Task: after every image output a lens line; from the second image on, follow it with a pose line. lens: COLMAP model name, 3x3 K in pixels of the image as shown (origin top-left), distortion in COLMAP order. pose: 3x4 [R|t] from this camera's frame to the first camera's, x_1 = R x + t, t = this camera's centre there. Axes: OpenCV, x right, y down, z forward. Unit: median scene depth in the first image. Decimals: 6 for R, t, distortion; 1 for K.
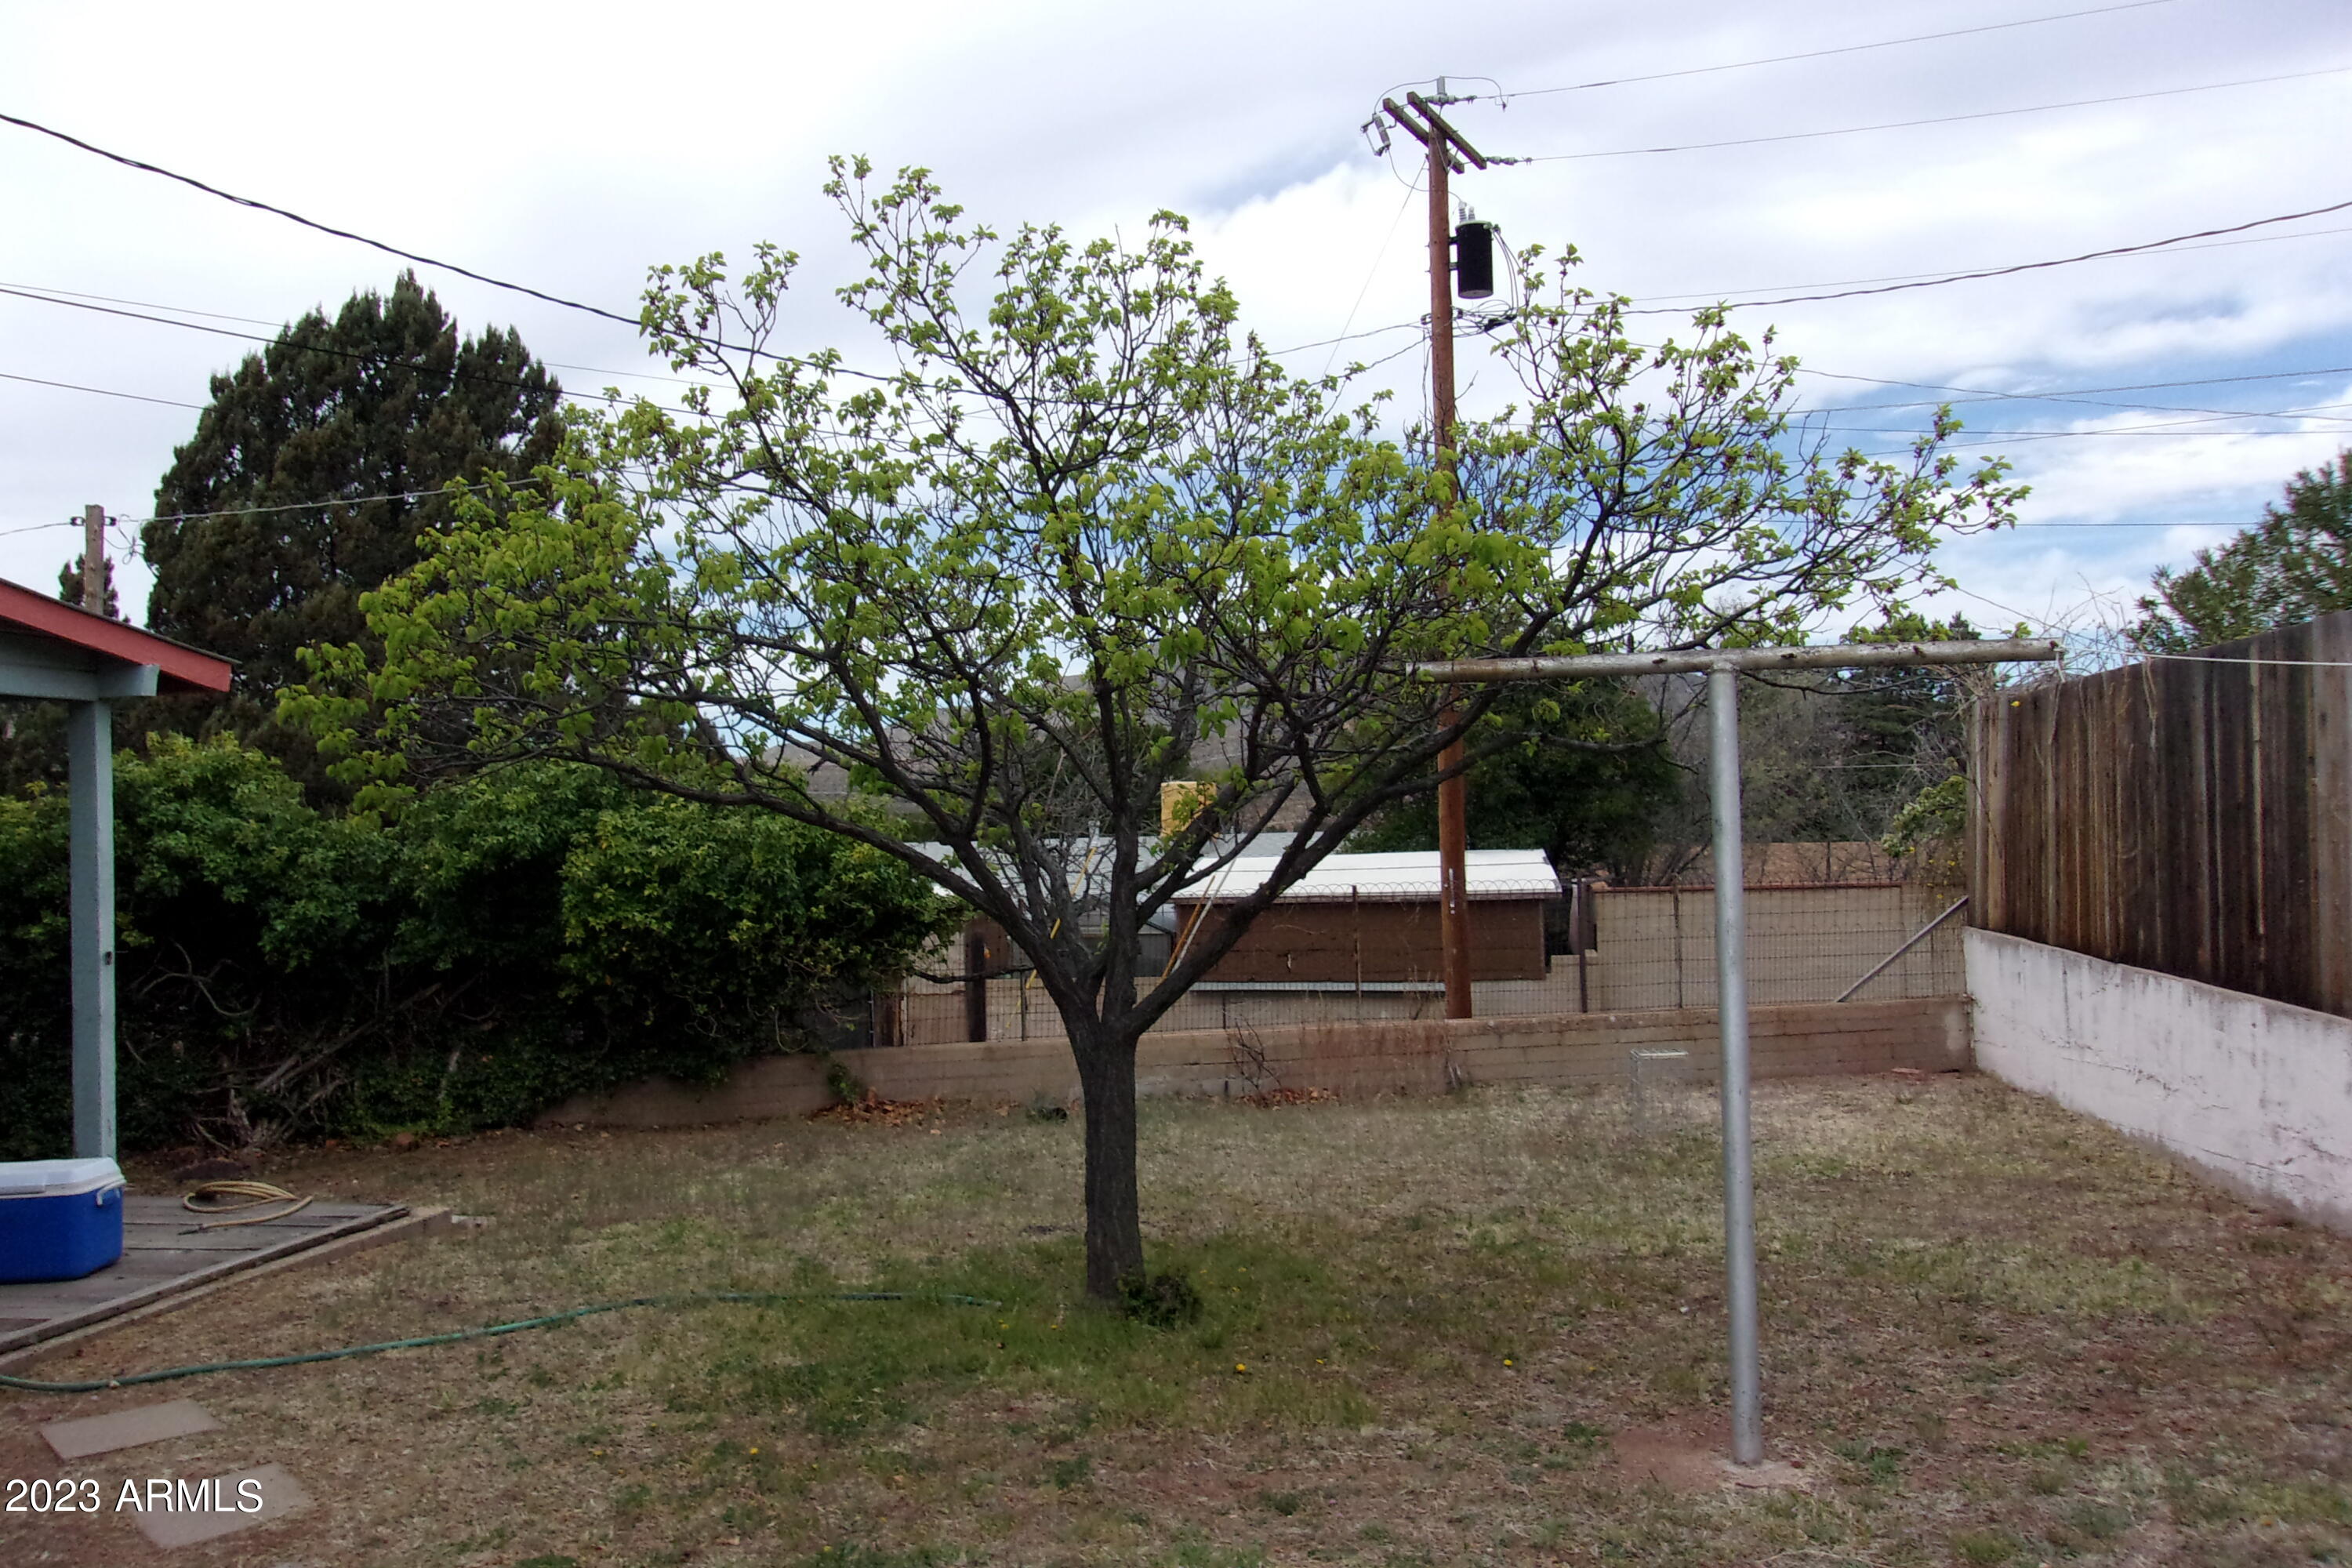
lens RADIAL K [[1887.9, 0, 1168.3], [0, 1887.9, 777.1], [0, 0, 1]] dist [0.006981, 0.012860]
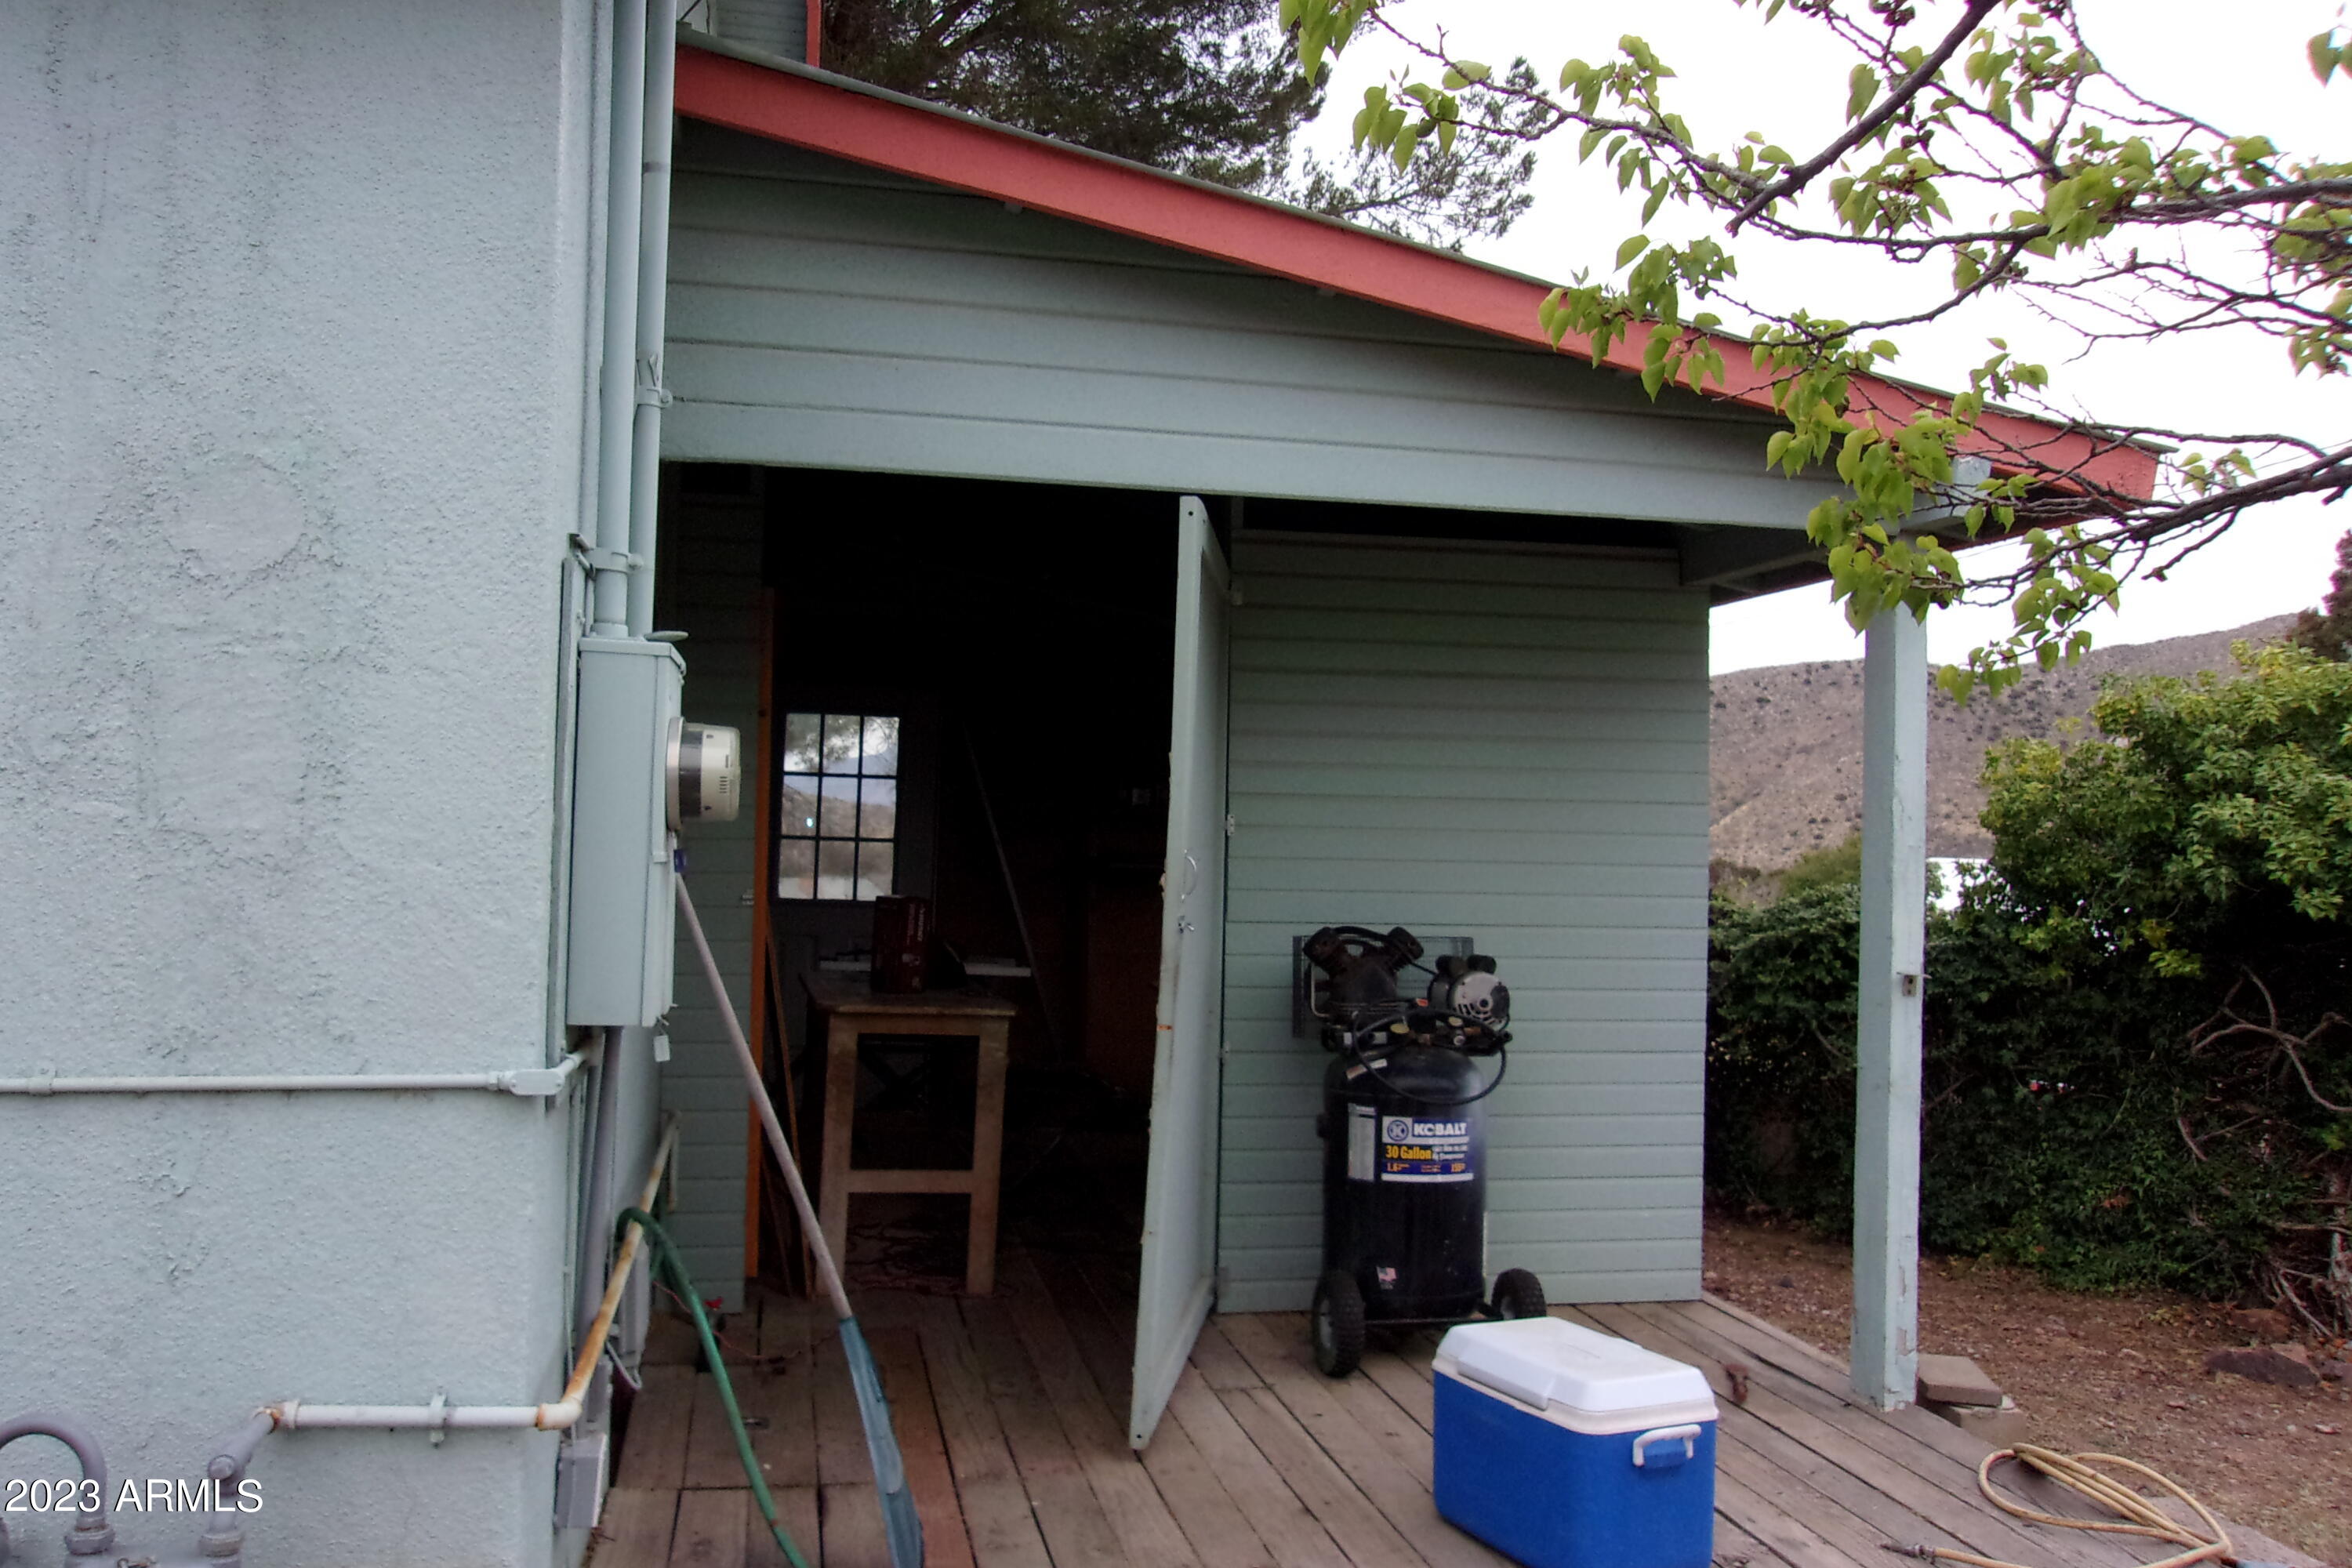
lens RADIAL K [[1887.9, 0, 1168.9], [0, 1887.9, 785.8], [0, 0, 1]] dist [0.006981, 0.012860]
pose [[0.395437, 0.021853, -0.918233, -0.116892], [-0.021068, 0.999670, 0.014719, 0.029272], [0.918251, 0.013525, 0.395767, 0.534894]]
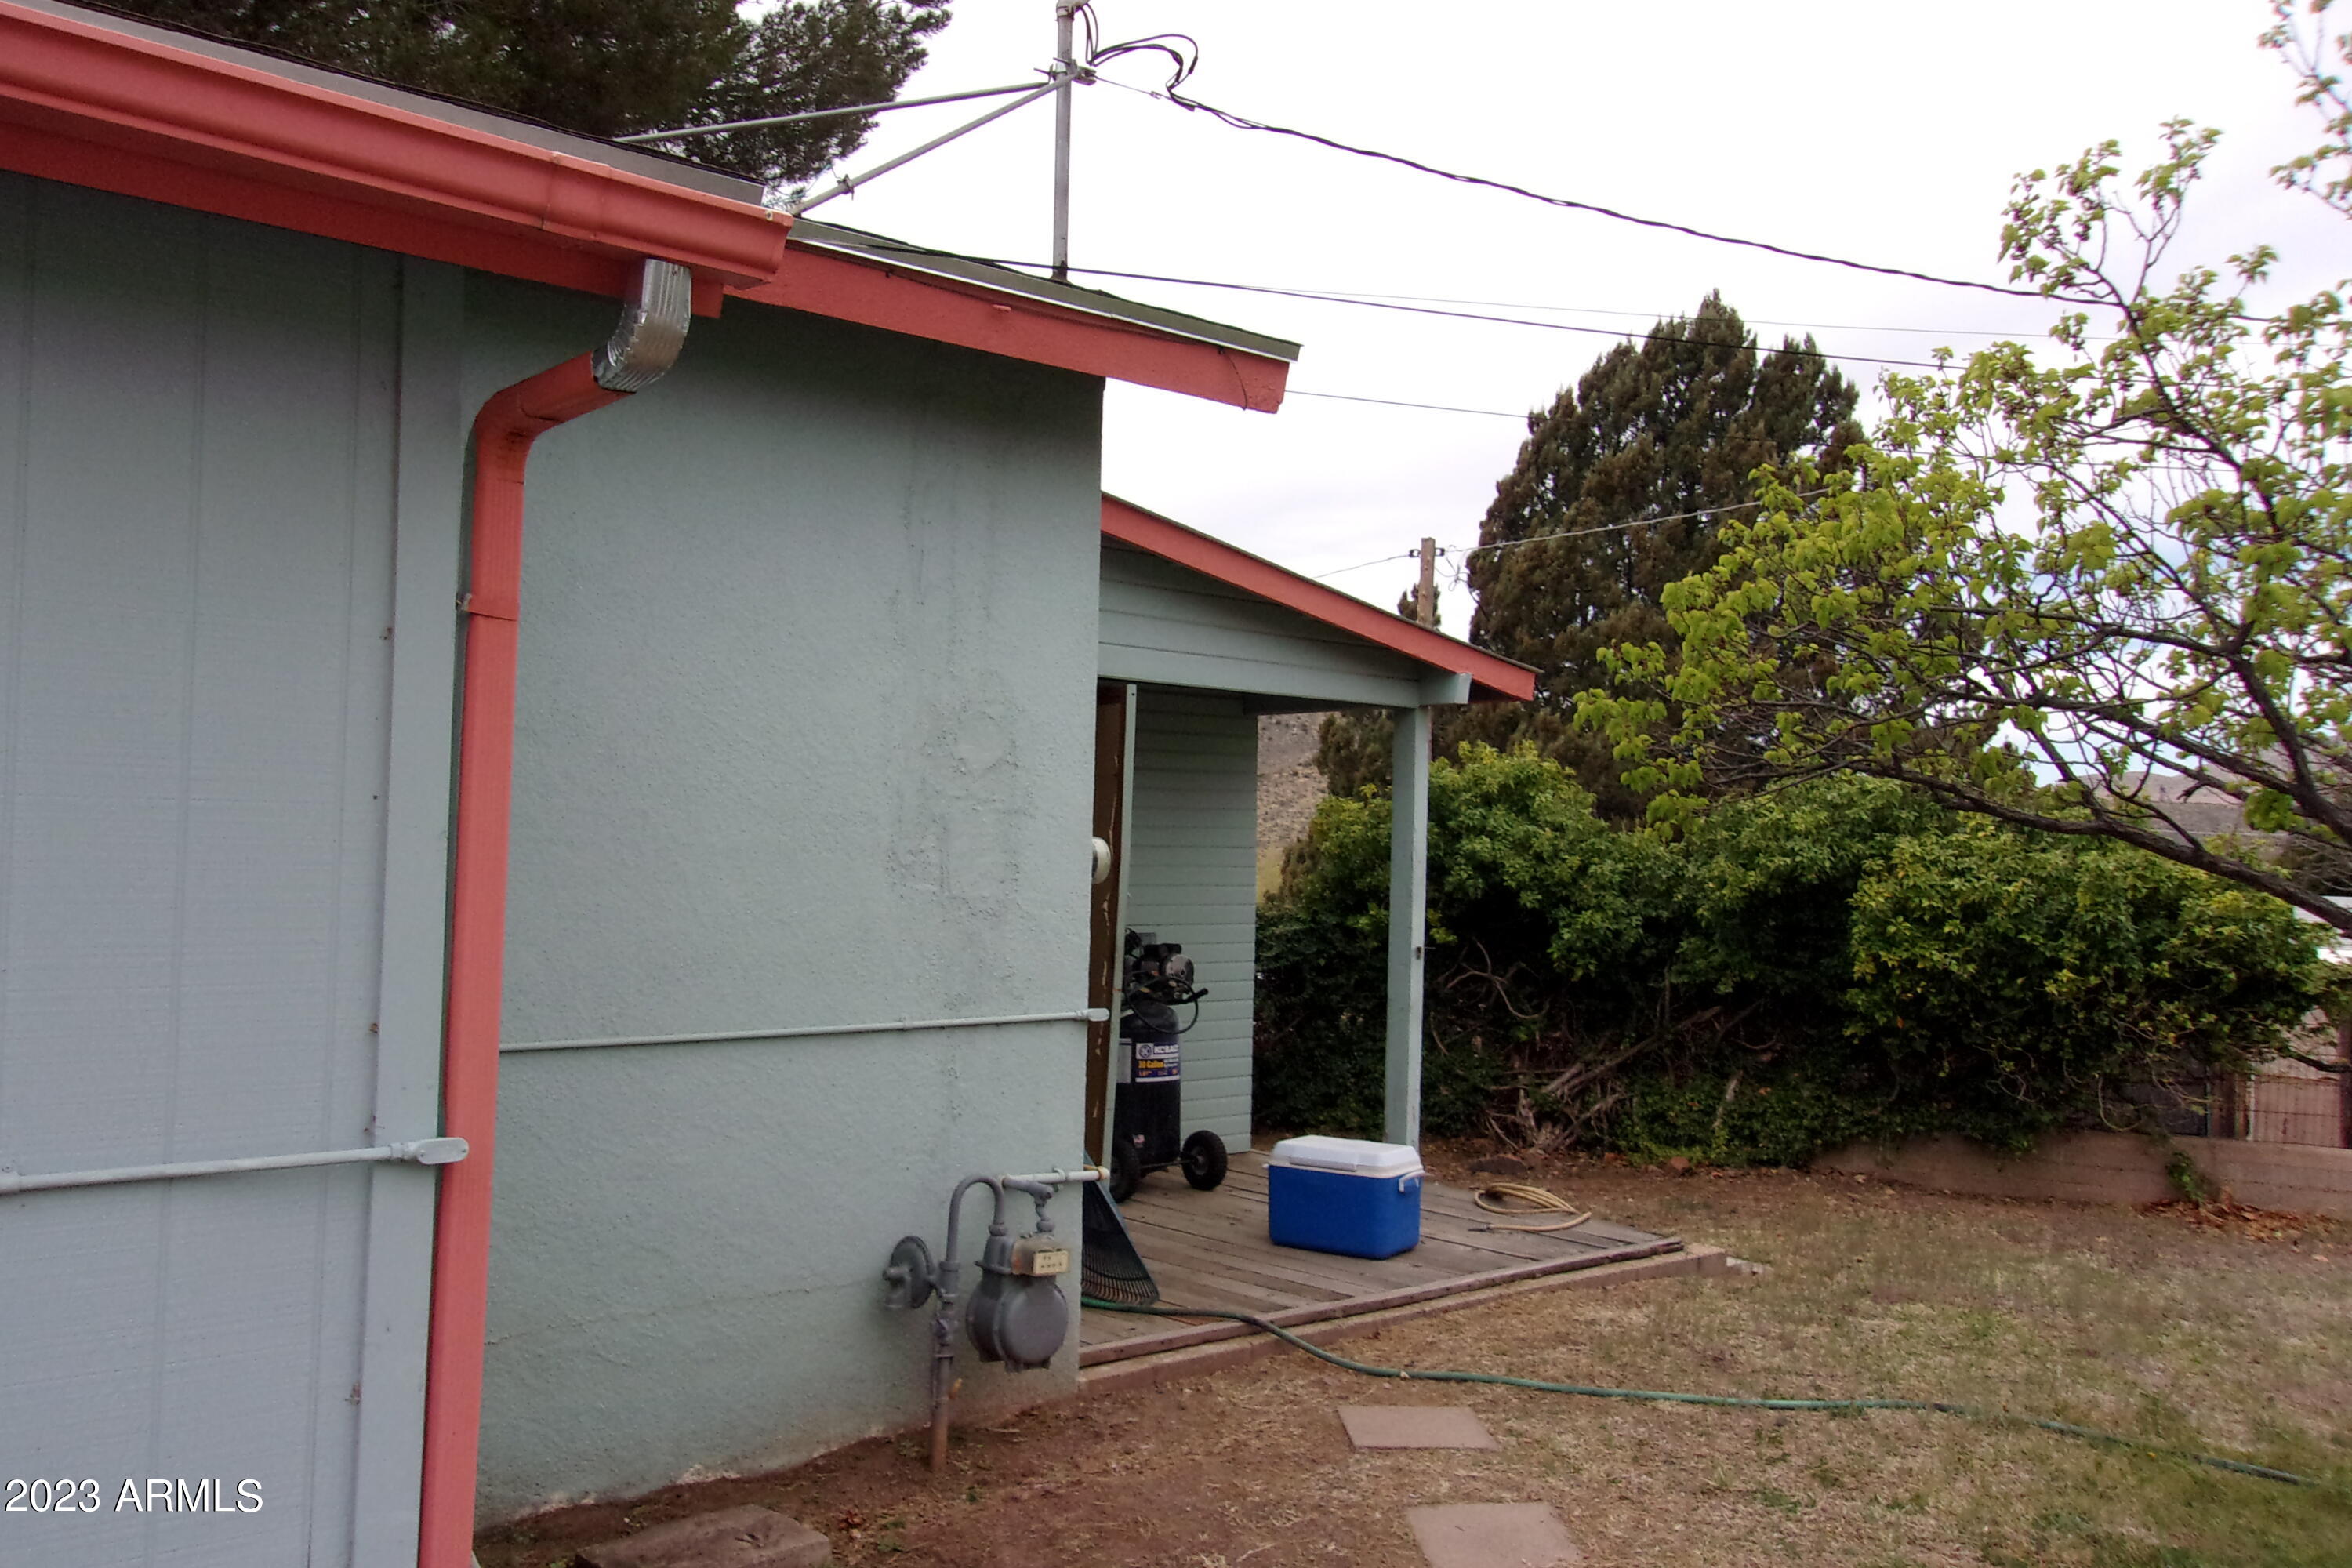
lens RADIAL K [[1887.9, 0, 1162.3], [0, 1887.9, 787.9], [0, 0, 1]] dist [0.006981, 0.012860]
pose [[0.793402, 0.032225, -0.607845, -0.036467], [-0.036696, 0.999314, 0.005081, 0.003955], [0.607591, 0.018275, 0.794039, 0.076338]]
